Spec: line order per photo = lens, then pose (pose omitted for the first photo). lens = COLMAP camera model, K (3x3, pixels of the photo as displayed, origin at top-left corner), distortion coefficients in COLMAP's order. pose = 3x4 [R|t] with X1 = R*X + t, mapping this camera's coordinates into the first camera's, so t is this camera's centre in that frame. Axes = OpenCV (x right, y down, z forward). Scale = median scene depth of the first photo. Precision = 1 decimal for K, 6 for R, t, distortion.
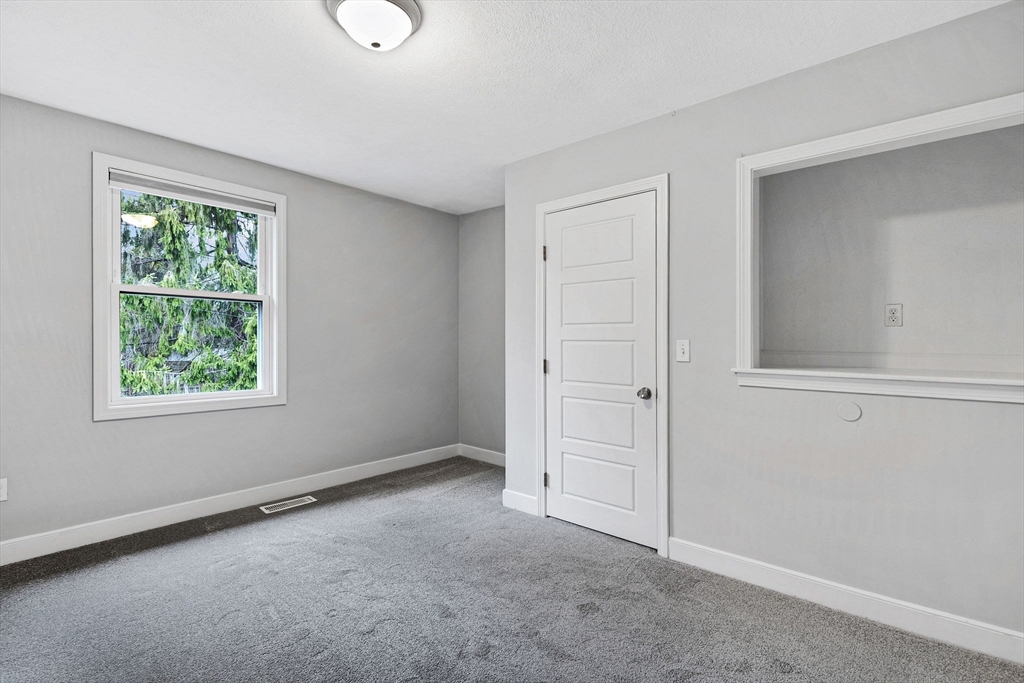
lens RADIAL K [[458.0, 0, 513.8], [0, 458.0, 351.3], [0, 0, 1]] dist [0.003602, 0.000554]
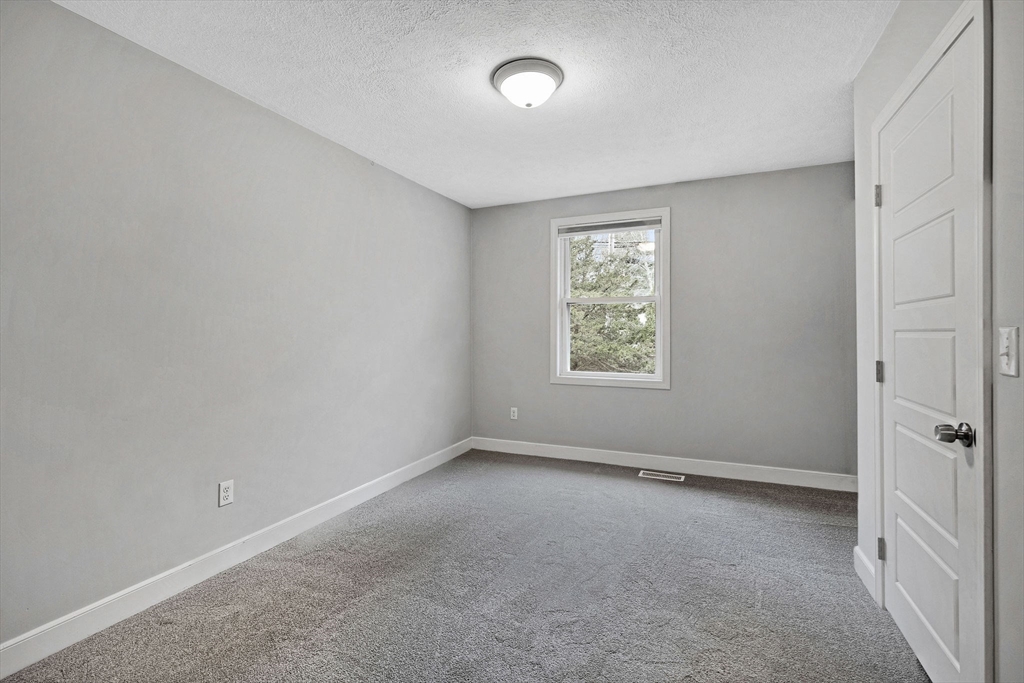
lens RADIAL K [[449.1, 0, 512.0], [0, 449.1, 341.5], [0, 0, 1]] dist [0.000680, 0.000106]
pose [[0.323508, 0.011295, -0.946158, 0.482483], [-0.018135, 0.999819, 0.005735, -0.003319], [0.946052, 0.015304, 0.323654, 0.298218]]
